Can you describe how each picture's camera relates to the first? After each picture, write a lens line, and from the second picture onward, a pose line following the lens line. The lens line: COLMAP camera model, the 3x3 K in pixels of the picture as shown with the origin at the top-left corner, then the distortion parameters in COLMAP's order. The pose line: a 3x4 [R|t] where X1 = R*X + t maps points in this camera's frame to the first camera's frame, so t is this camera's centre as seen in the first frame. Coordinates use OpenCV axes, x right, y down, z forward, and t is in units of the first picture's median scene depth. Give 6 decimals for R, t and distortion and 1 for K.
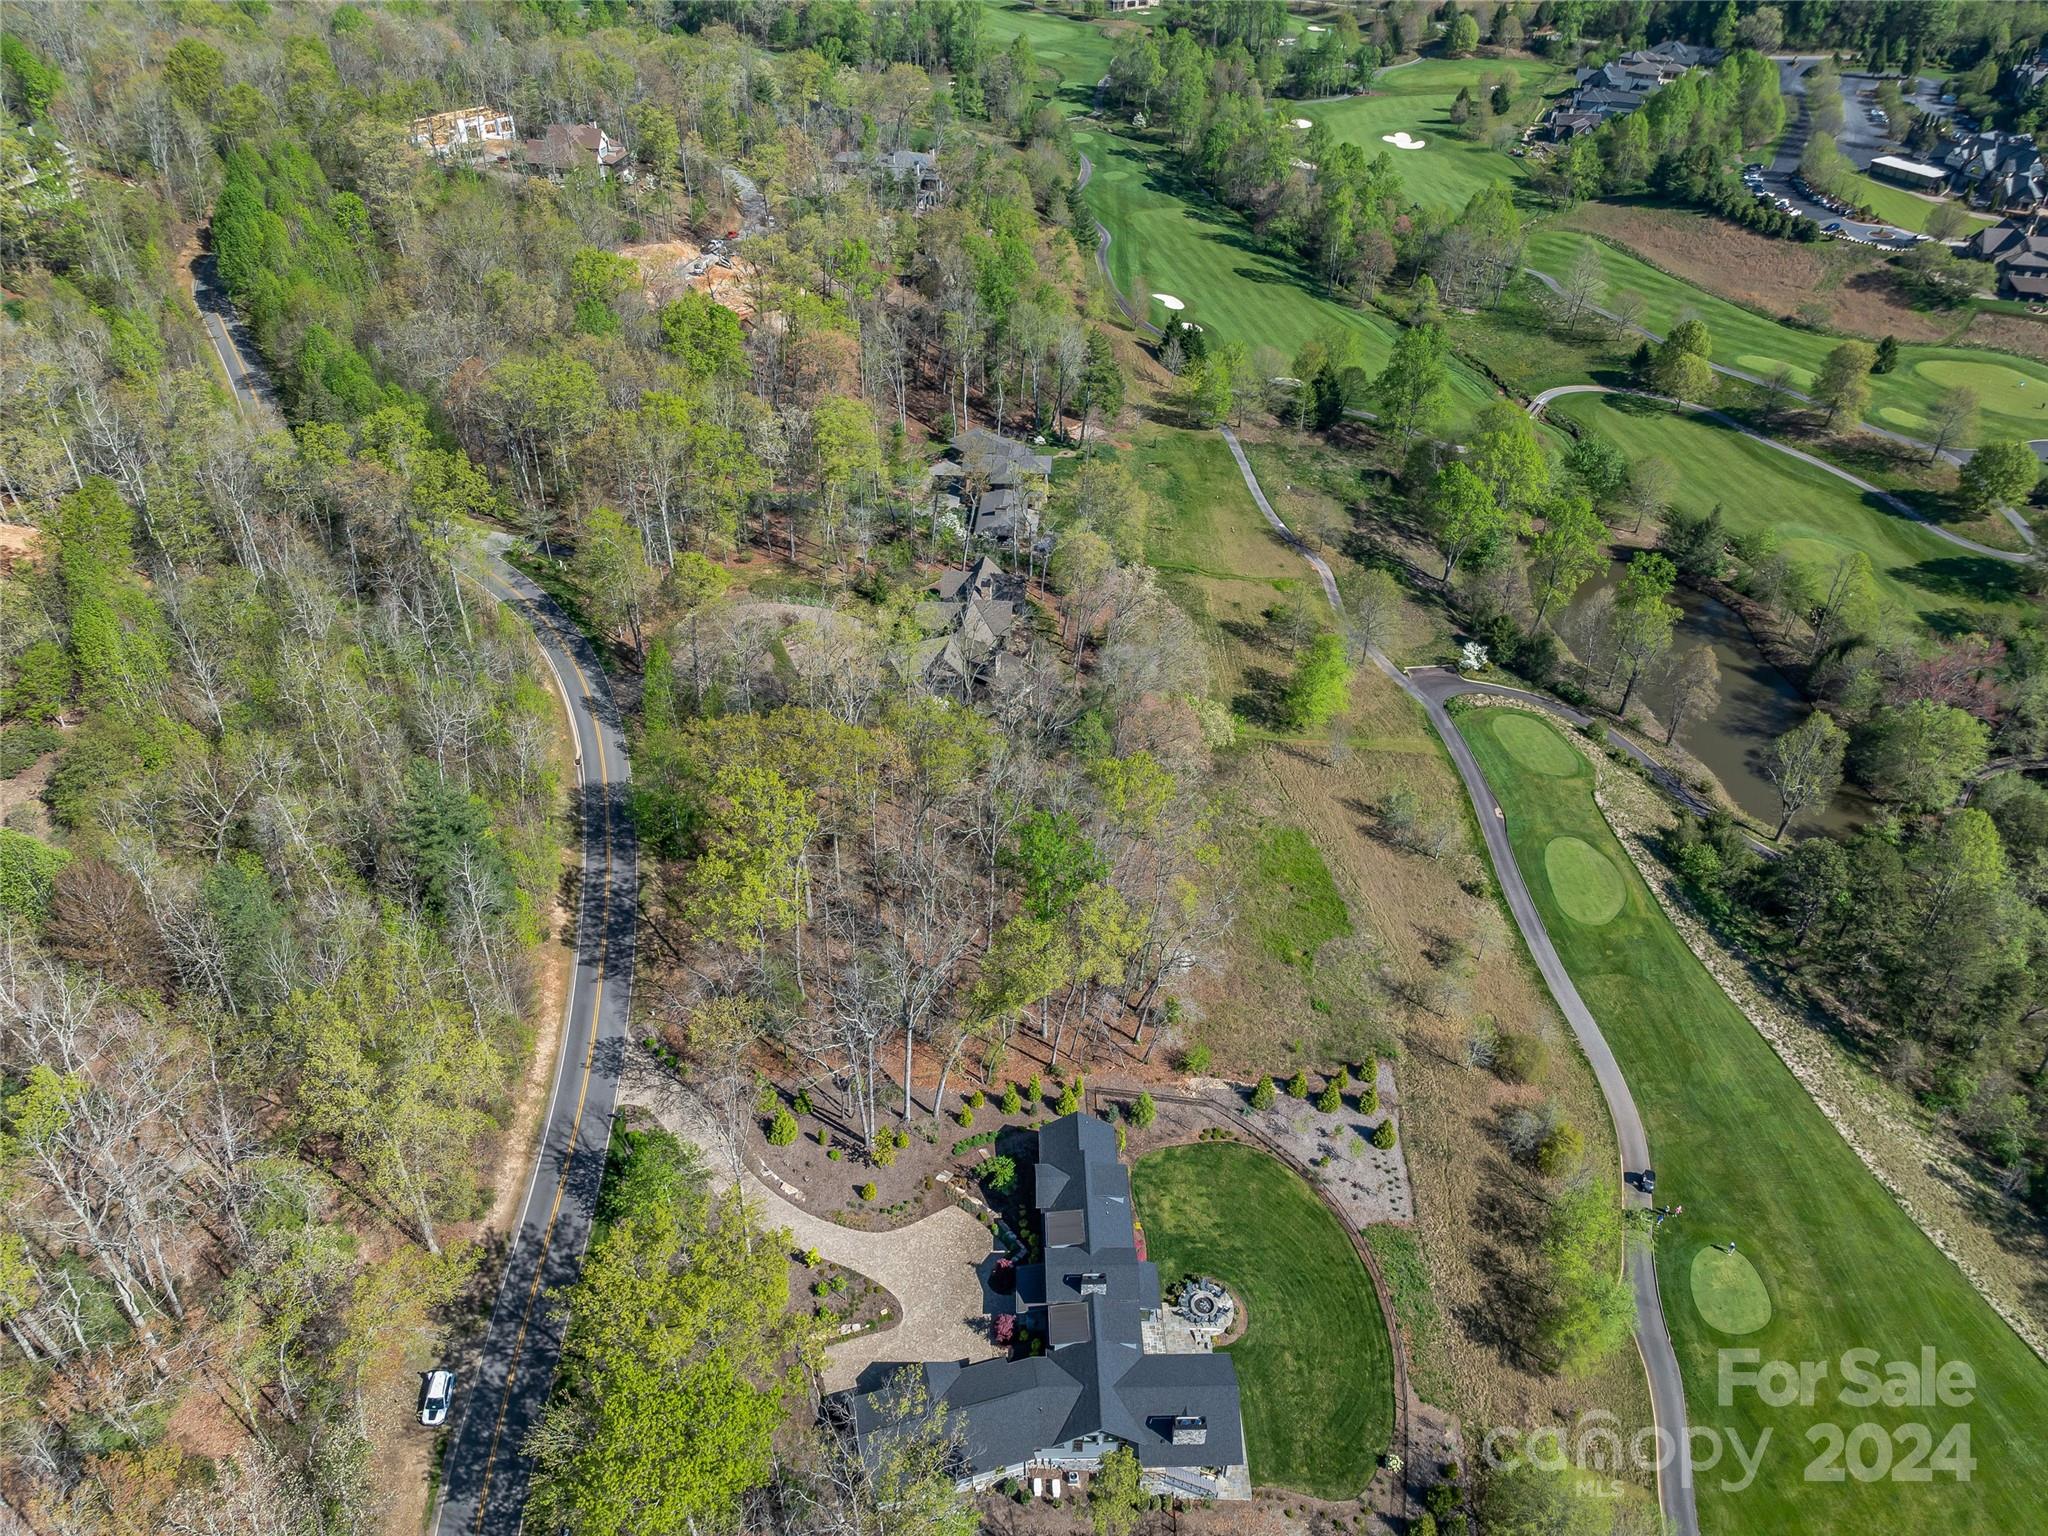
lens RADIAL K [[1453.5, 0, 1026.8], [0, 1453.5, 767.9], [0, 0, 1]] dist [-0.051413, 0.029043]
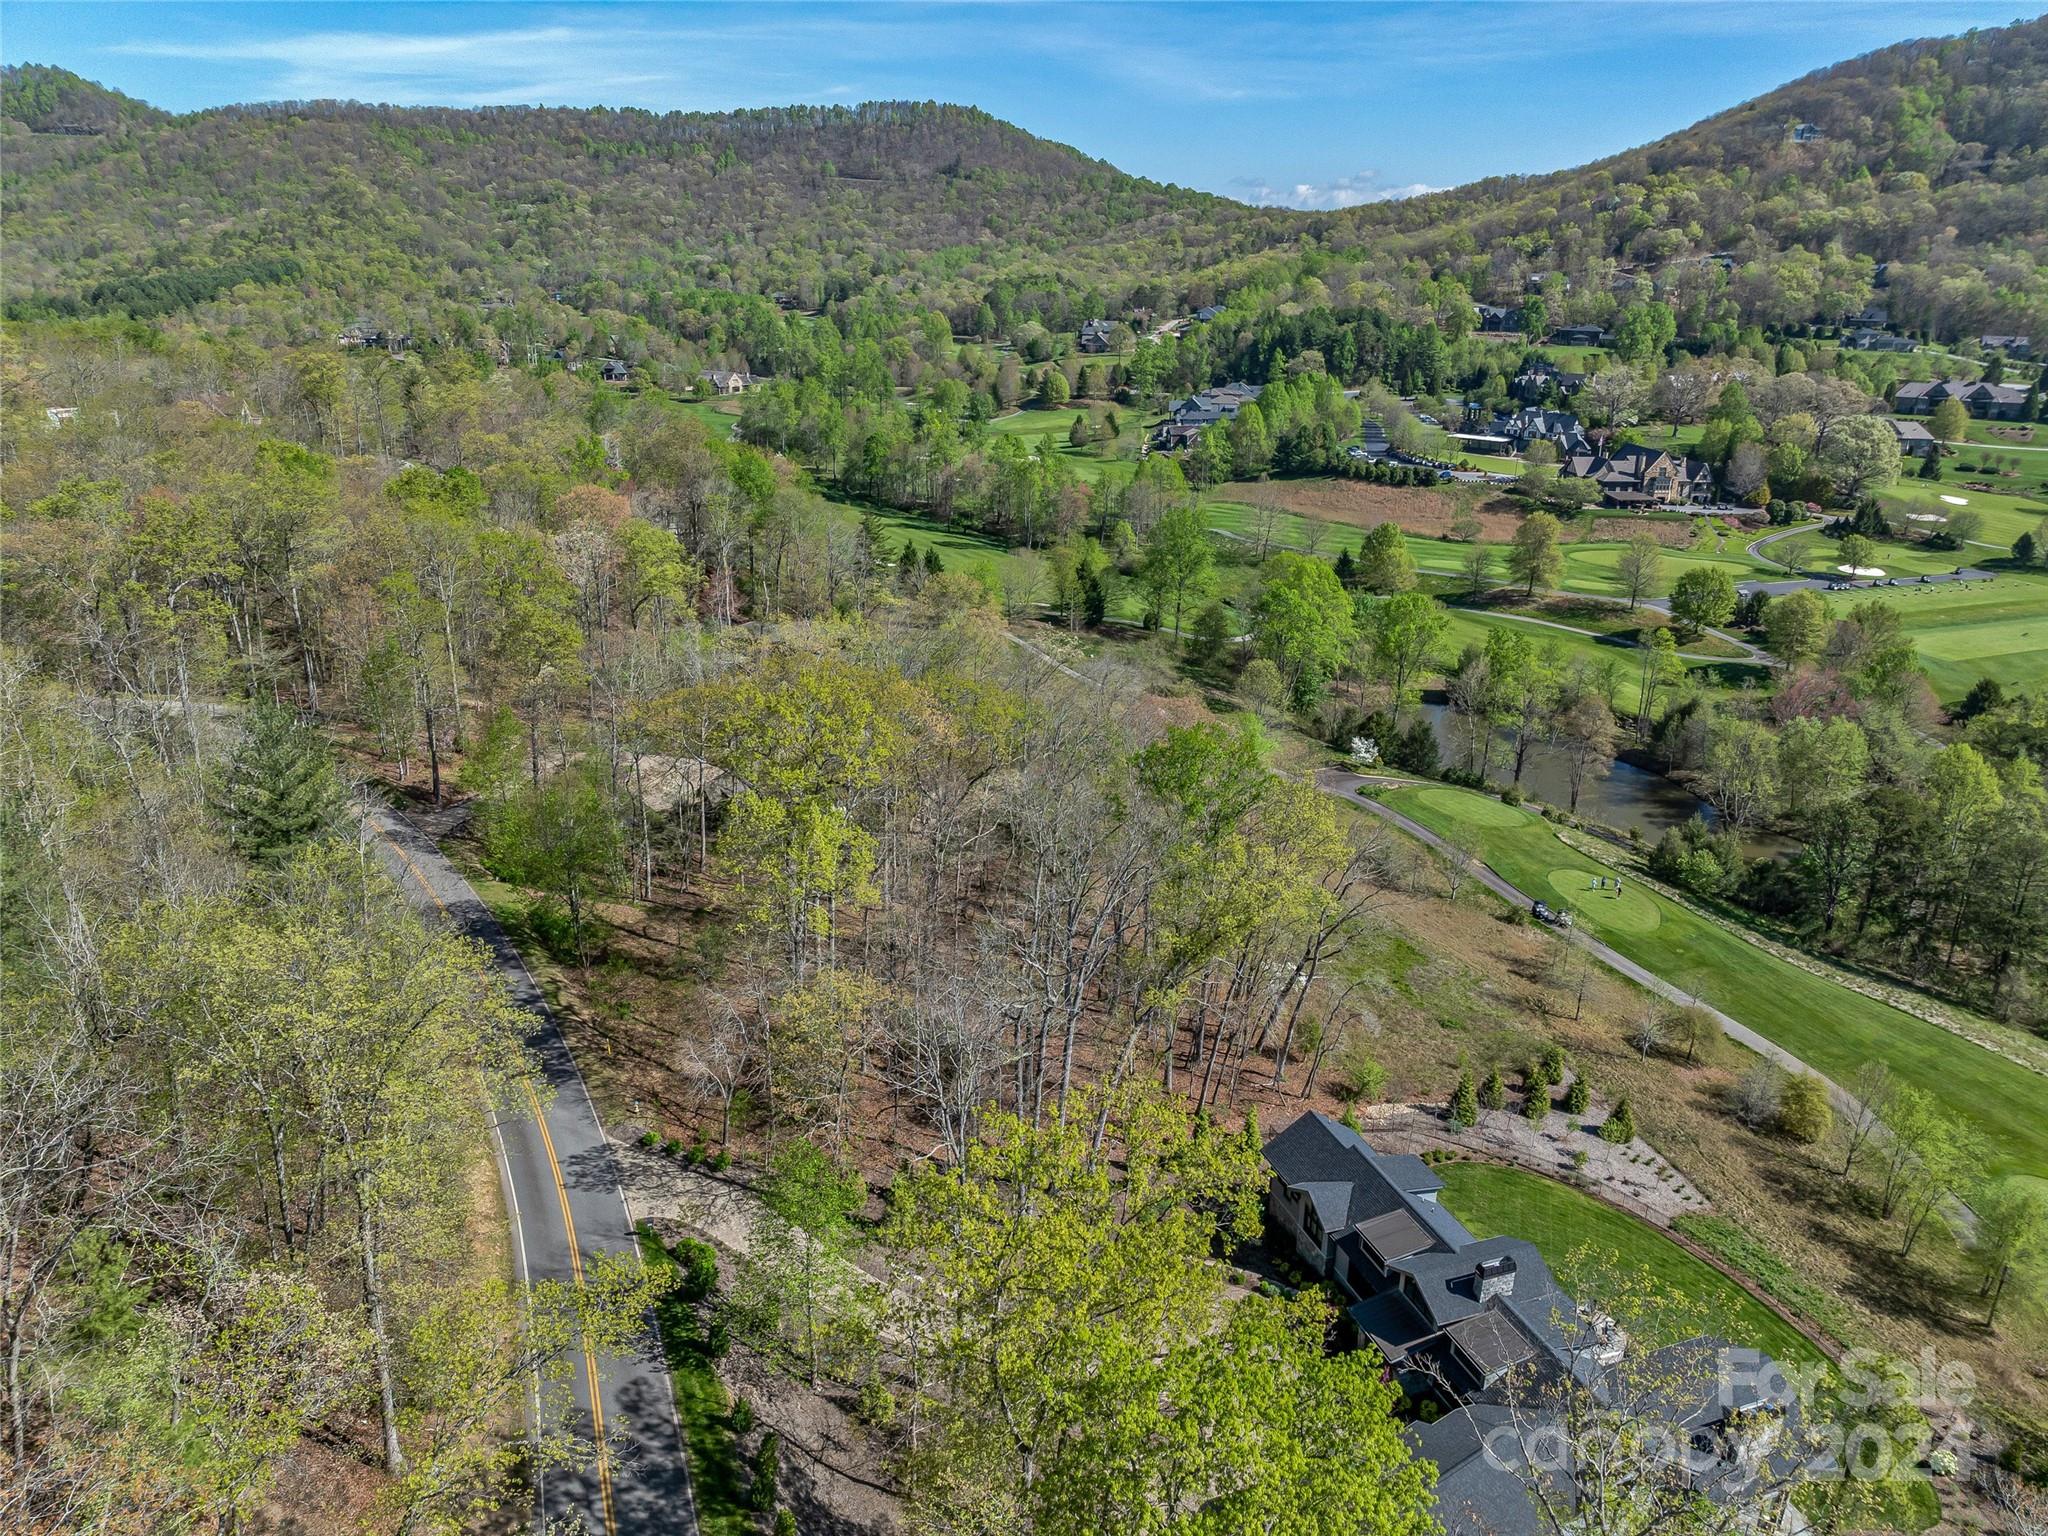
lens RADIAL K [[1453.5, 0, 1019.5], [0, 1453.5, 767.4], [0, 0, 1]] dist [-0.051413, 0.029043]
pose [[0.954429, -0.102821, 0.280166, -0.094624], [0.180730, 0.946192, -0.268435, 0.081967], [-0.237490, 0.306836, 0.921656, 0.114182]]
